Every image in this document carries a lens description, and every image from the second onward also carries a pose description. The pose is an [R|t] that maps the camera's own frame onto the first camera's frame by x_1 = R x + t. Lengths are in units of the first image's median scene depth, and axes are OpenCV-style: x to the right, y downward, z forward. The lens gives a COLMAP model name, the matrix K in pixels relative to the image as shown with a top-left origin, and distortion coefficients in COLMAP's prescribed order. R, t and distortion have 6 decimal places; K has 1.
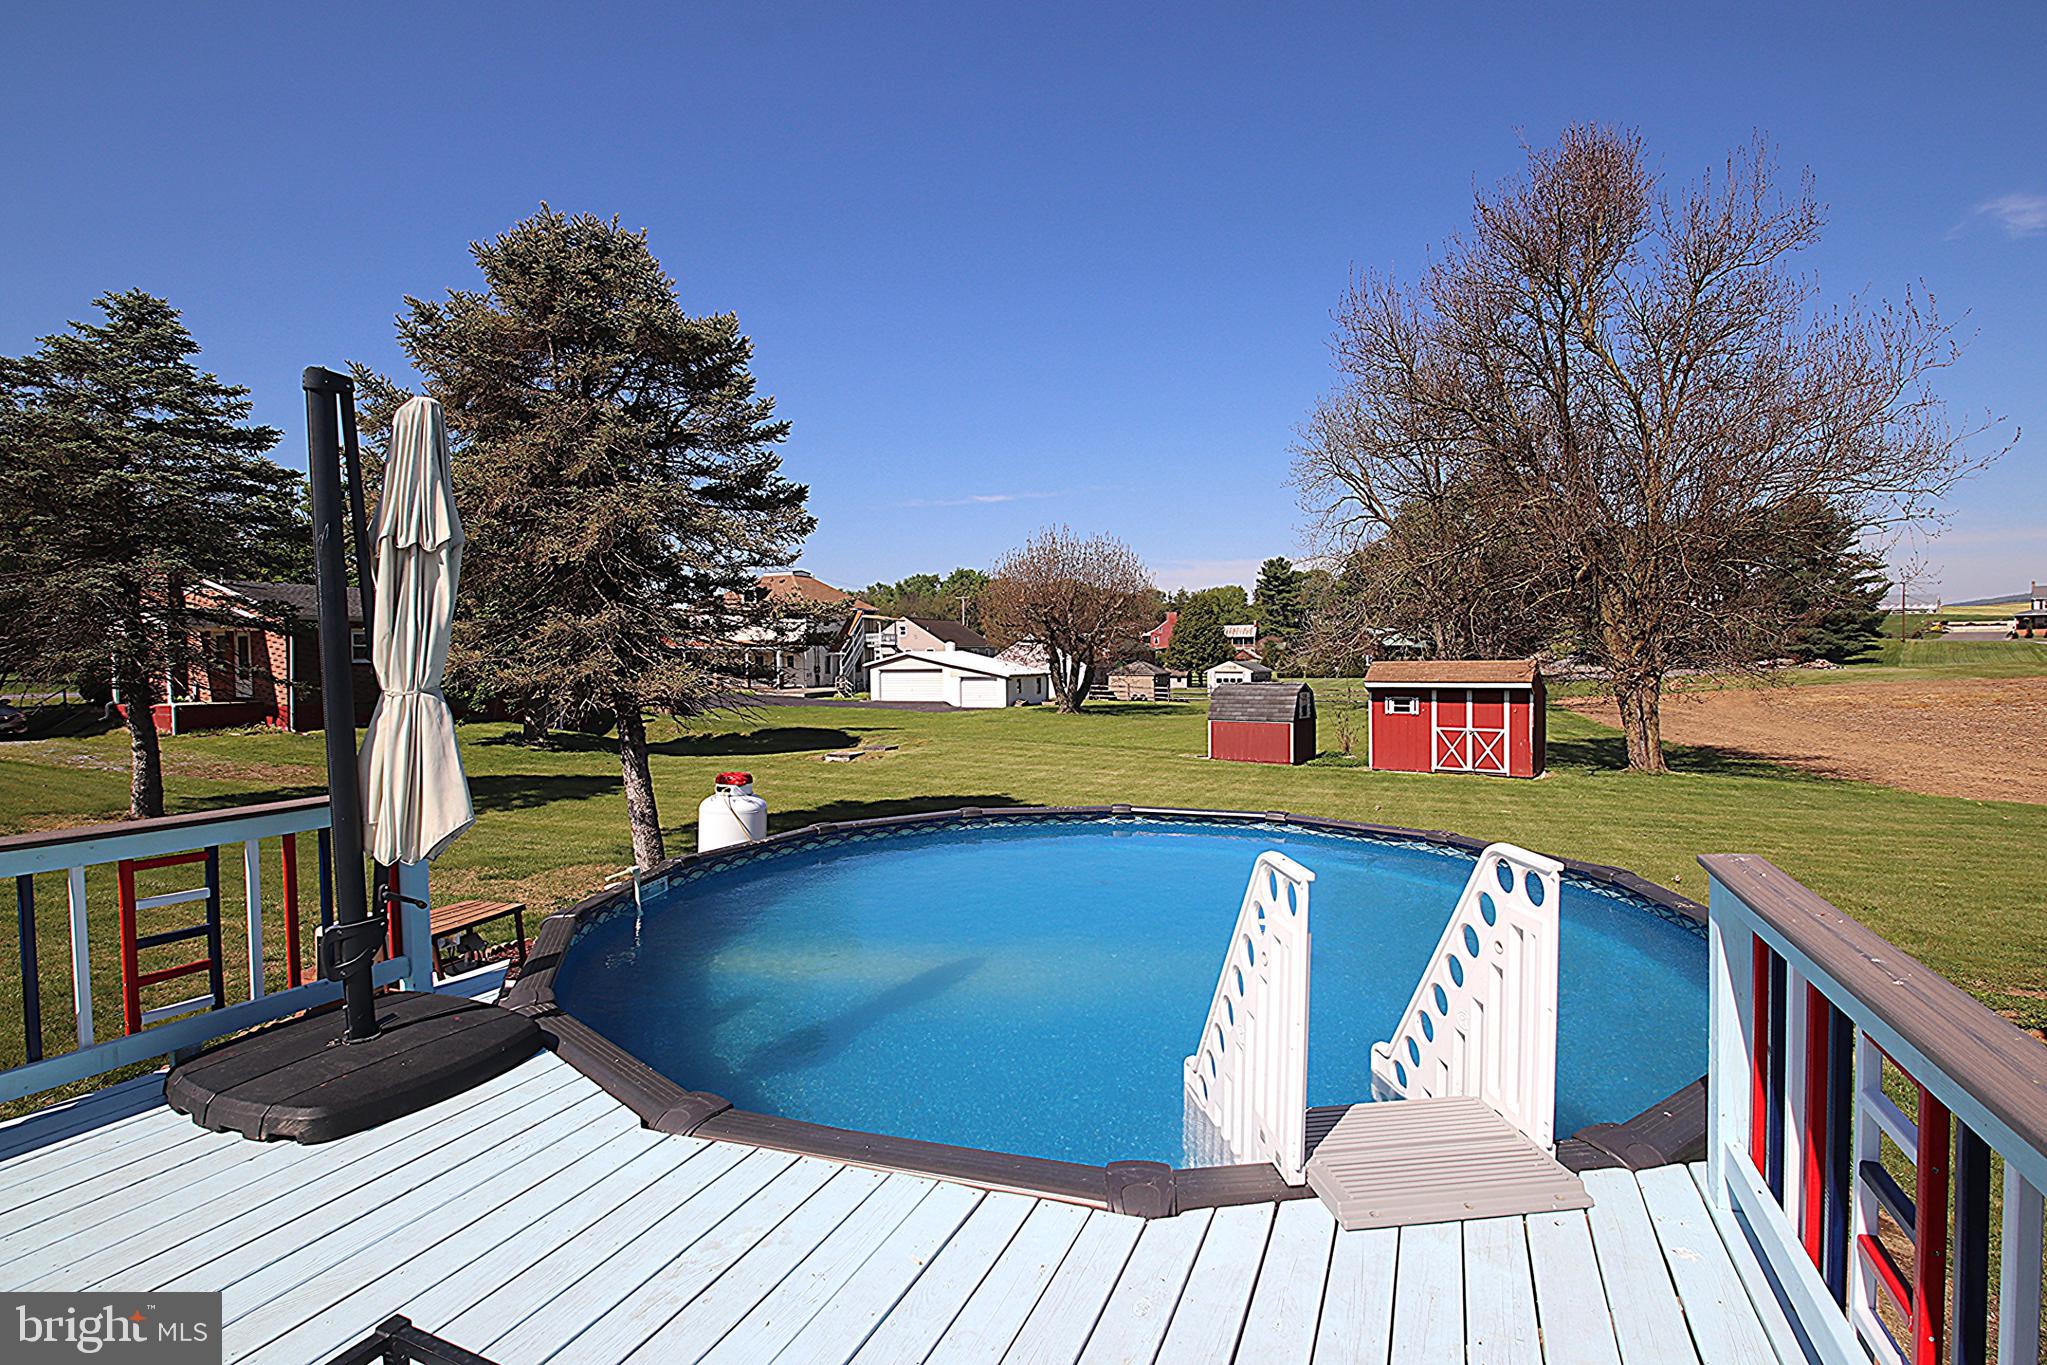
lens RADIAL K [[962.7, 0, 1021.9], [0, 962.7, 672.4], [0, 0, 1]] dist [0.011900, -0.029527]
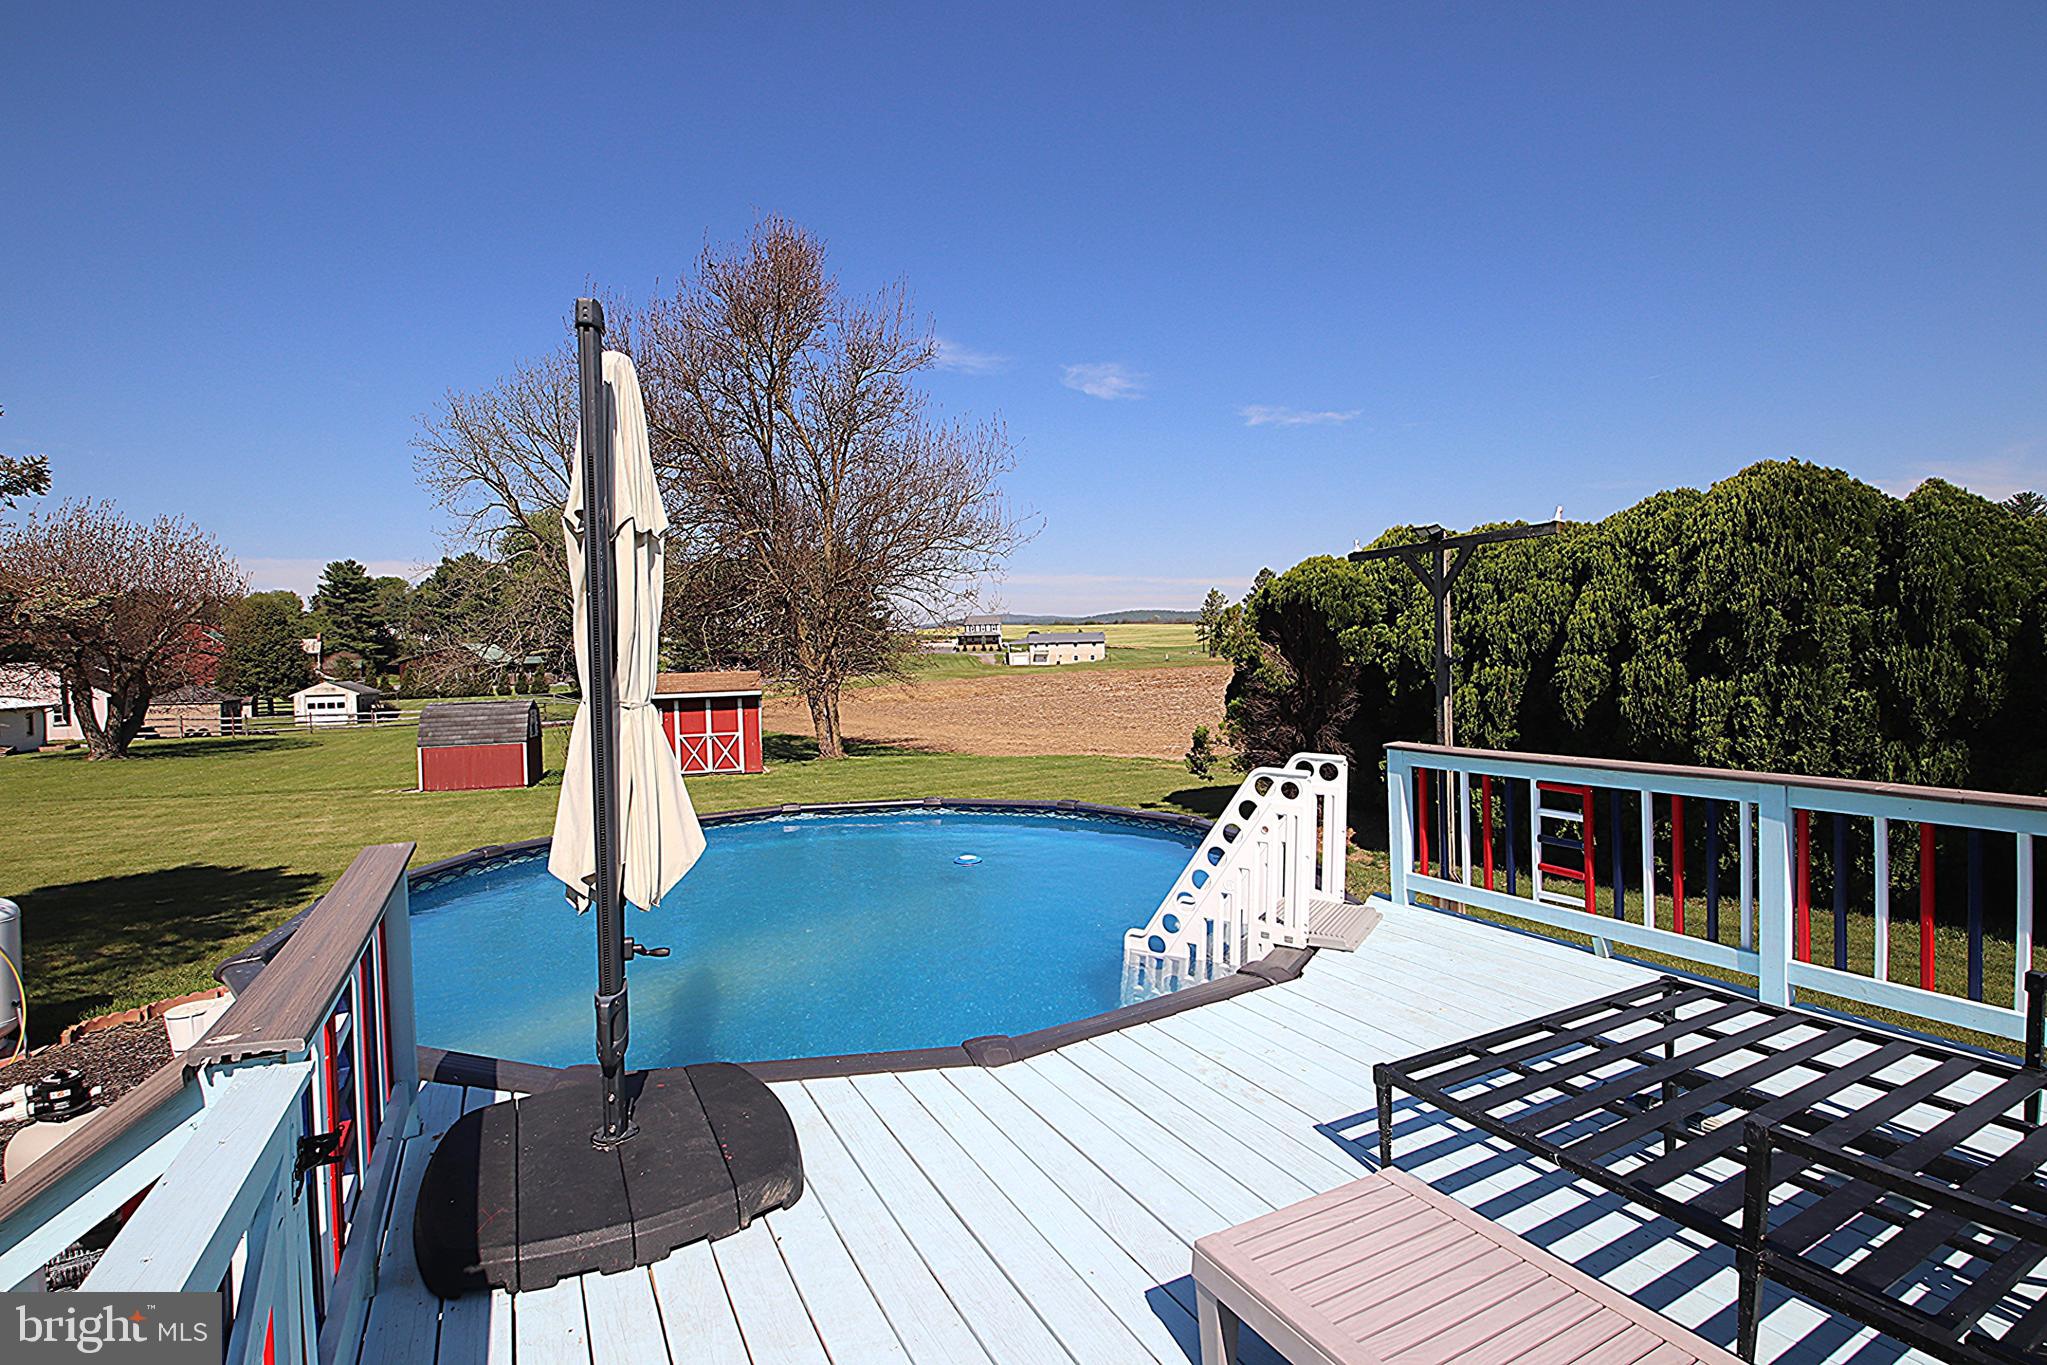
lens RADIAL K [[962.7, 0, 1021.9], [0, 962.7, 672.4], [0, 0, 1]] dist [0.011900, -0.029527]
pose [[0.614272, -0.020102, 0.788838, -0.158938], [0.033130, 0.999451, -0.000329, 0.000295], [-0.788399, 0.026336, 0.614601, 0.032078]]
